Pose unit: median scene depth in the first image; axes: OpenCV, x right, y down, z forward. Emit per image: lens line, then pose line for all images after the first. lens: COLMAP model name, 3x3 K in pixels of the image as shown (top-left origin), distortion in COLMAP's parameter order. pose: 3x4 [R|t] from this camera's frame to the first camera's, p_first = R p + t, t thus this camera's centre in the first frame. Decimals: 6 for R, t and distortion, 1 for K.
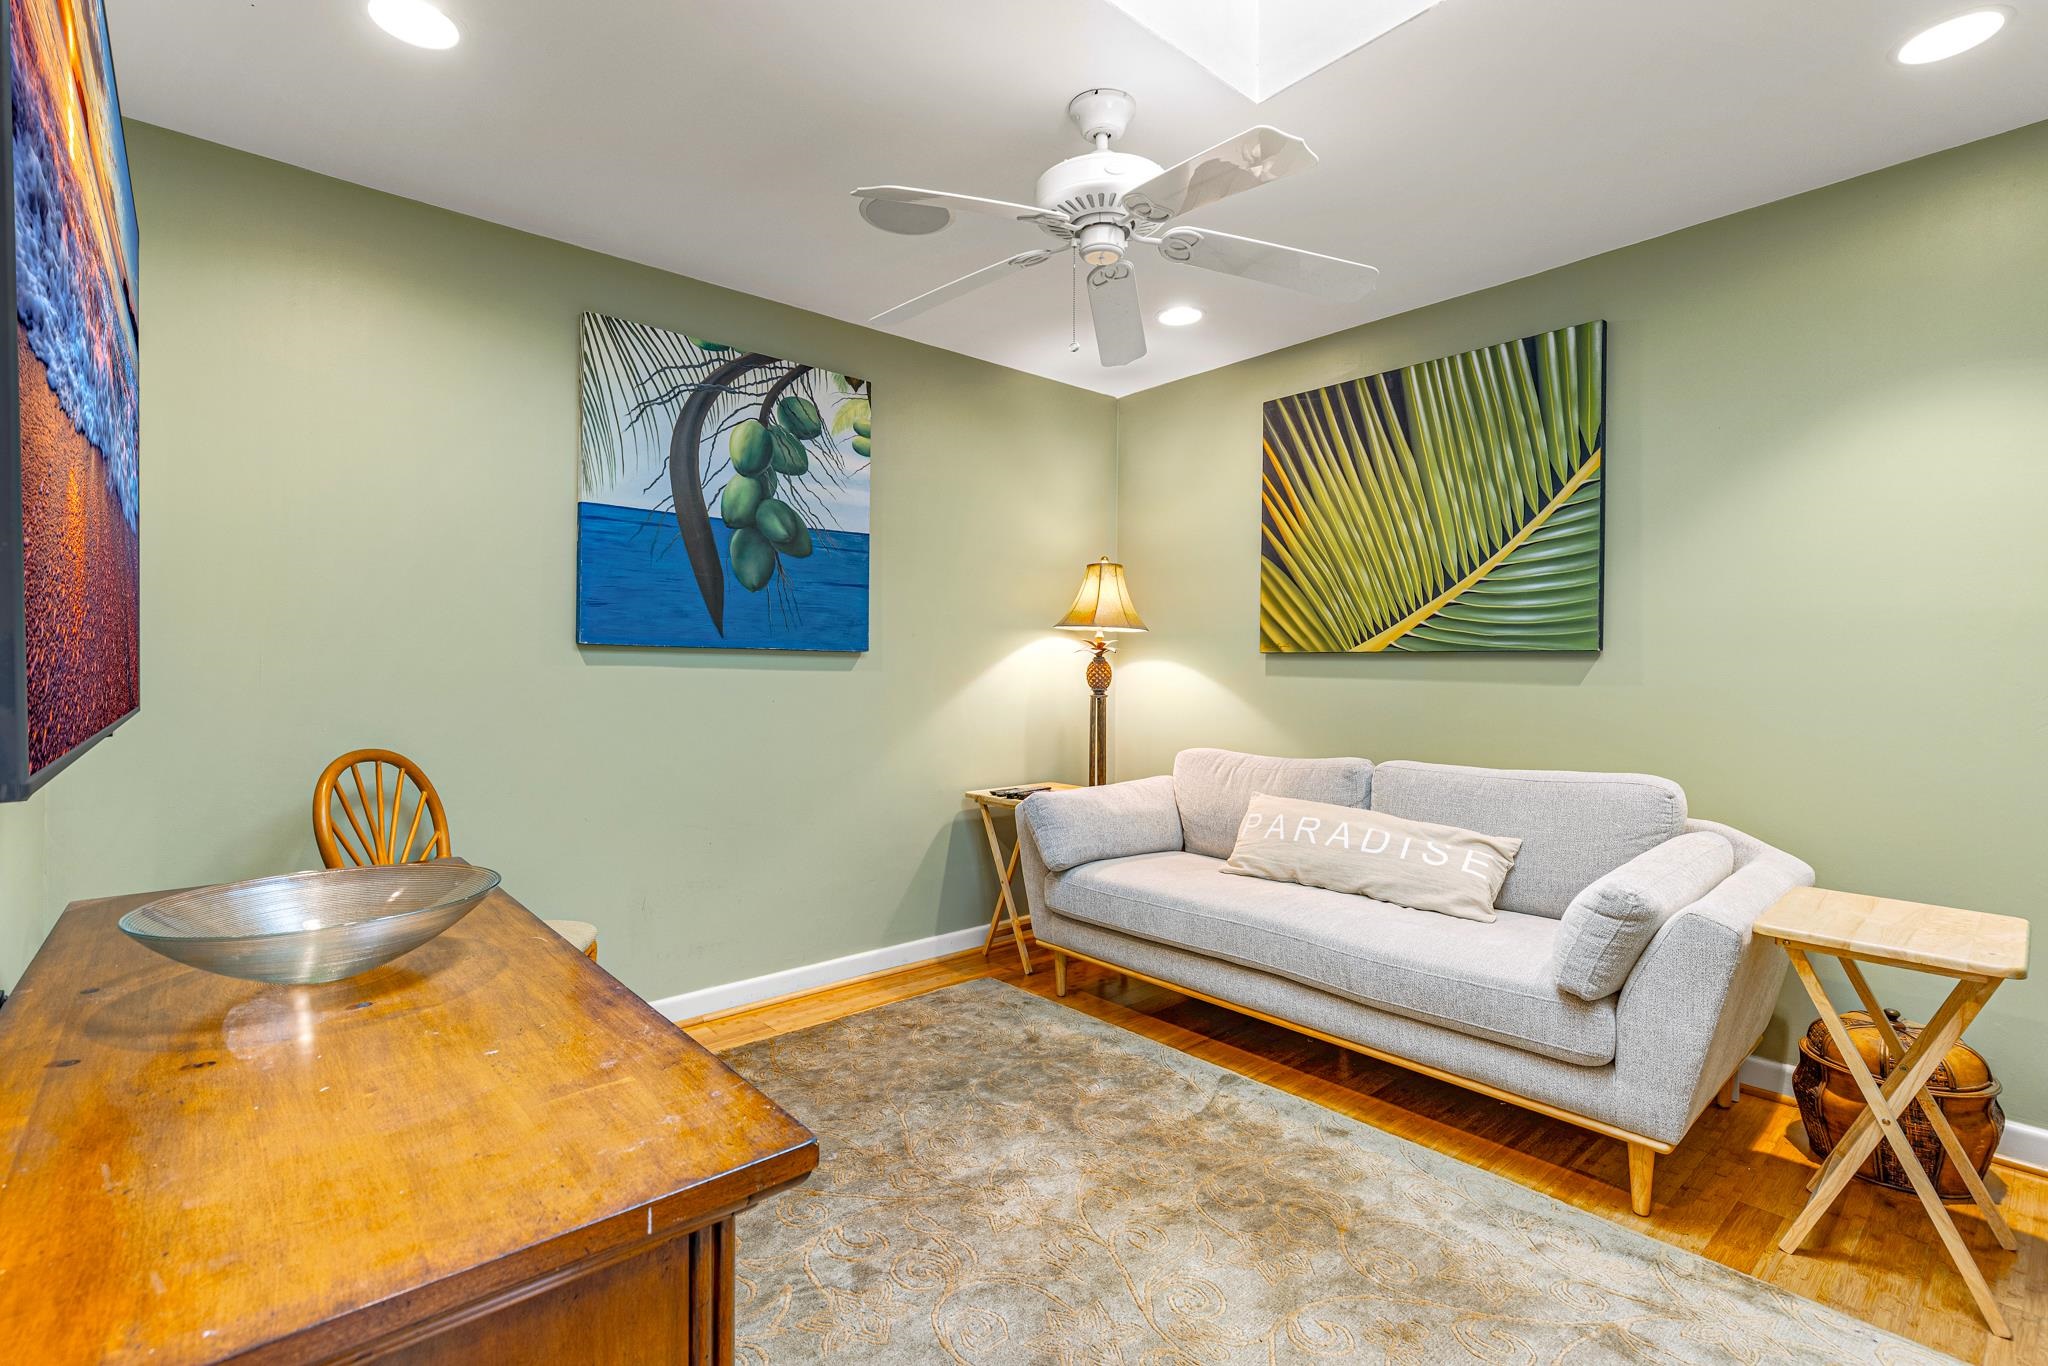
lens RADIAL K [[928.1, 0, 1023.6], [0, 928.1, 670.3], [0, 0, 1]] dist [0.004592, -0.002331]
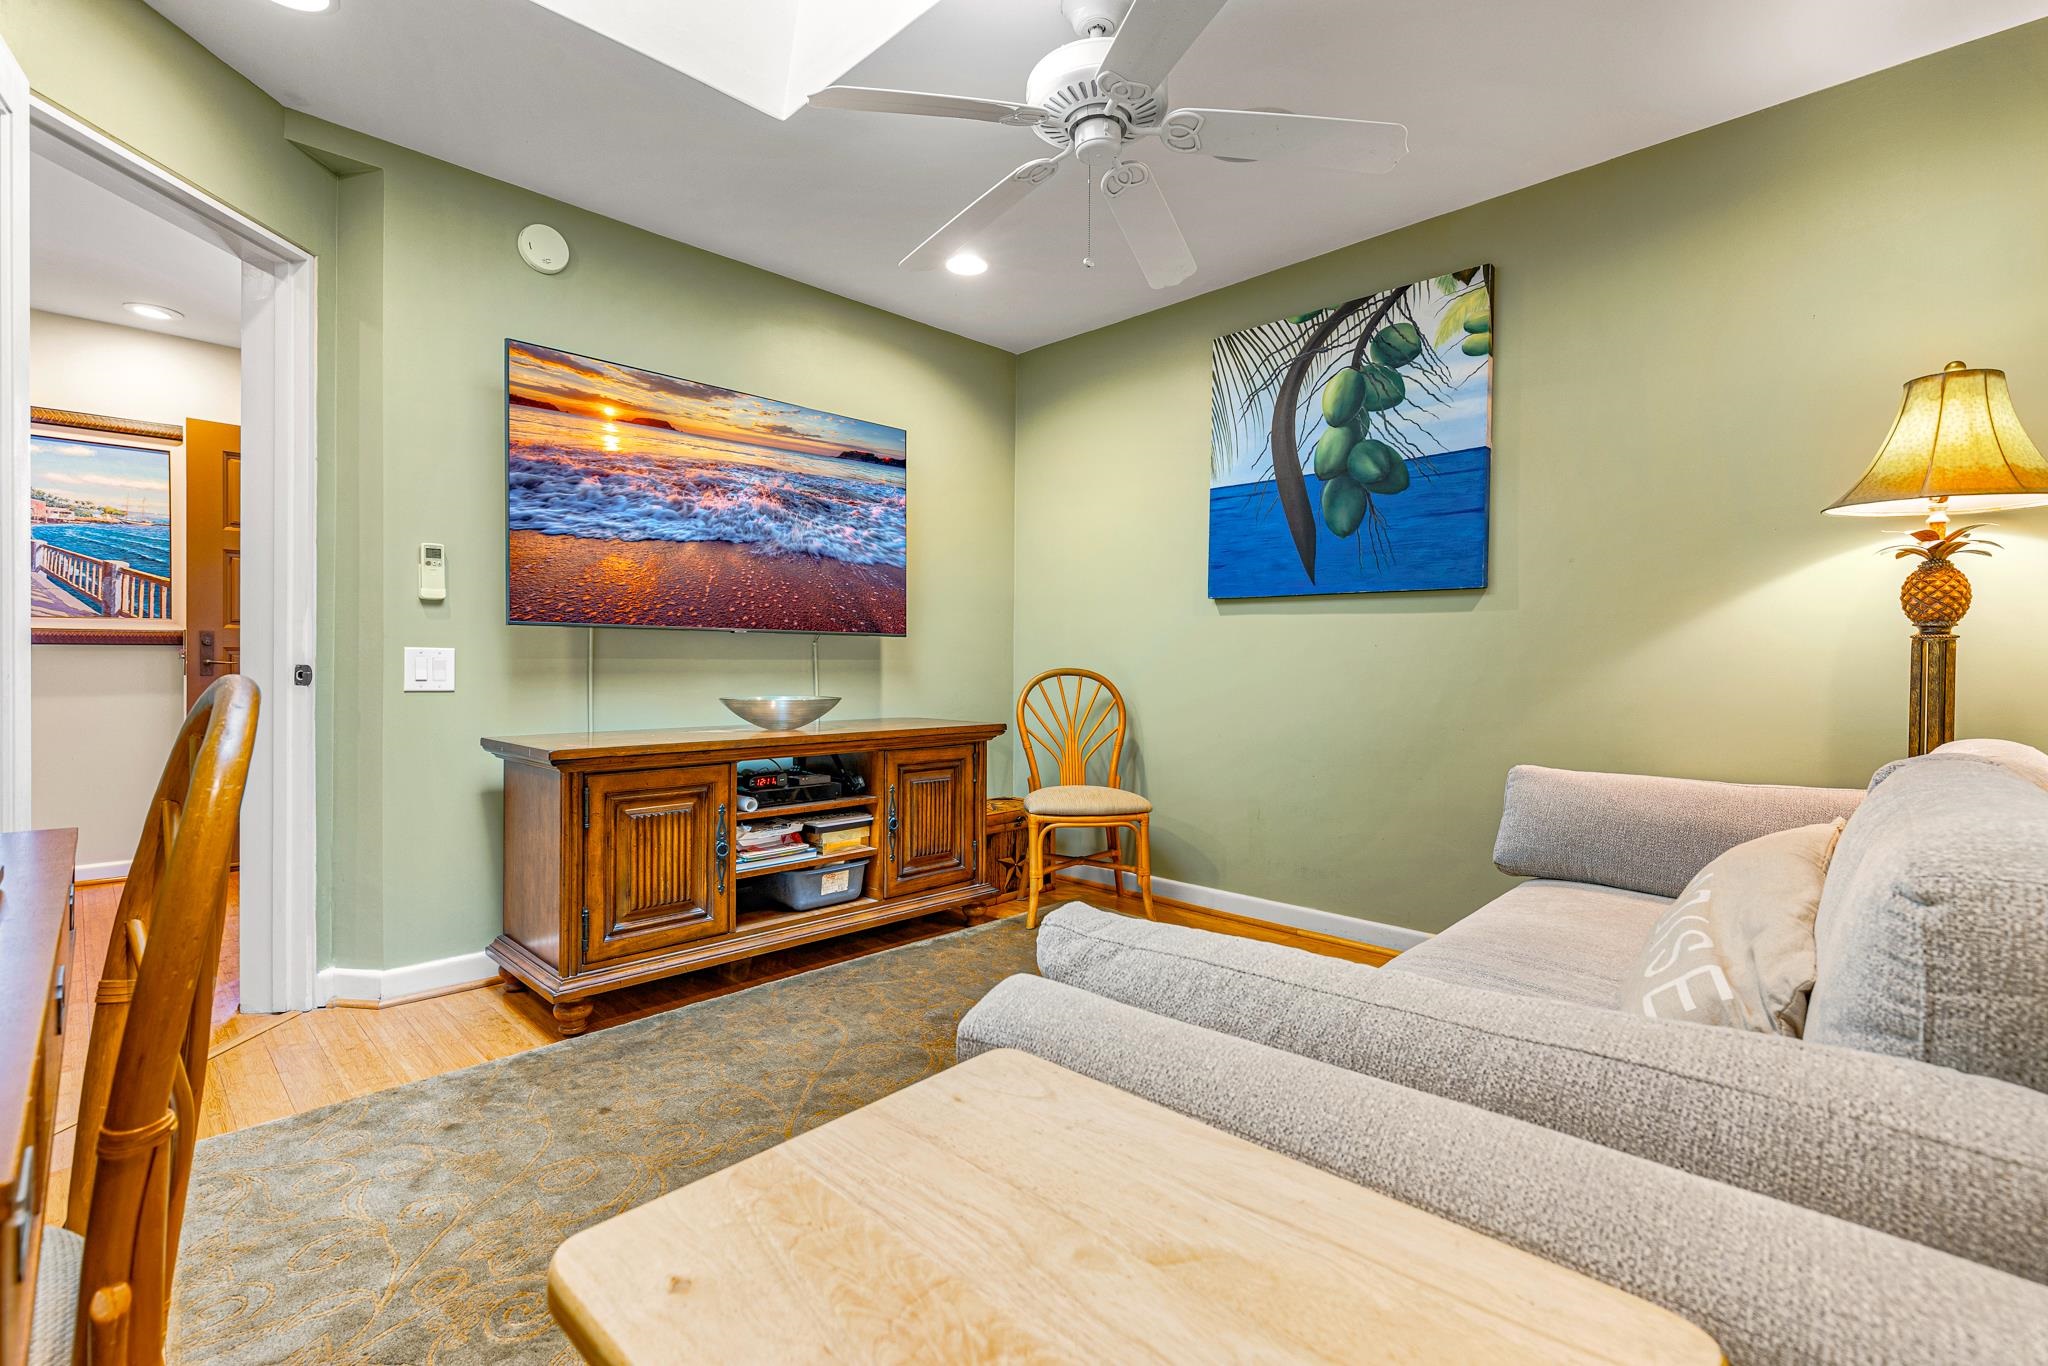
lens RADIAL K [[928.1, 0, 1014.2], [0, 928.1, 674.0], [0, 0, 1]] dist [0.004592, -0.002331]
pose [[0.061945, 0.008029, -0.998047, 0.693354], [-0.008233, 0.999938, 0.007533, 0.059644], [0.998046, 0.007750, 0.062007, 0.565564]]
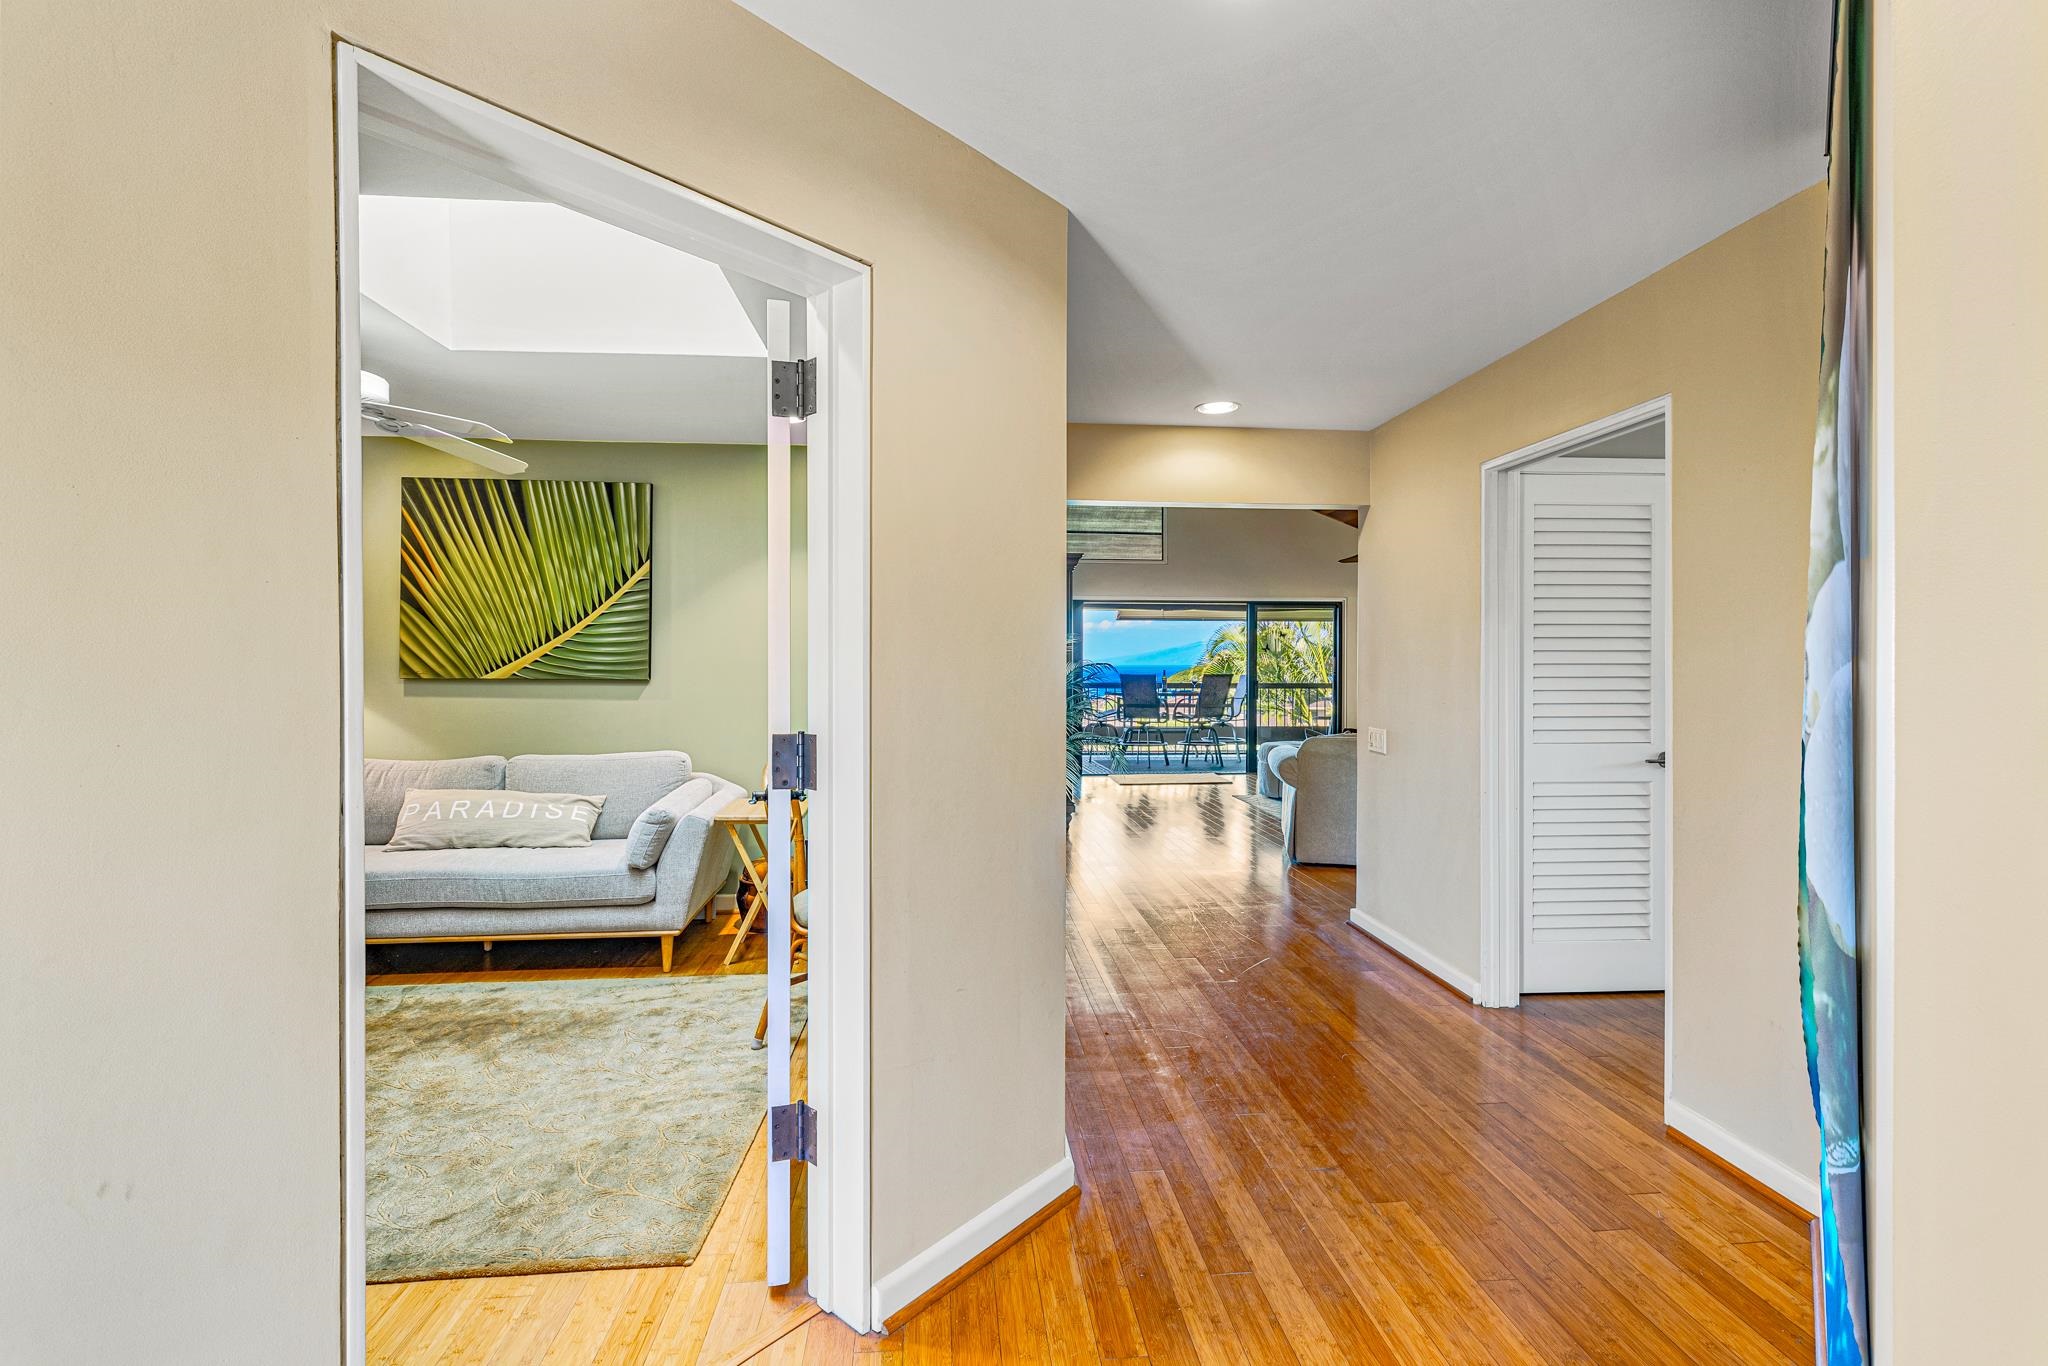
lens RADIAL K [[928.1, 0, 1019.5], [0, 928.1, 651.1], [0, 0, 1]] dist [0.004592, -0.002331]
pose [[0.594964, 0.005522, 0.803734, -0.370210], [0.002684, 0.999957, -0.008857, -0.061802], [-0.803748, 0.007427, 0.594923, -0.600620]]
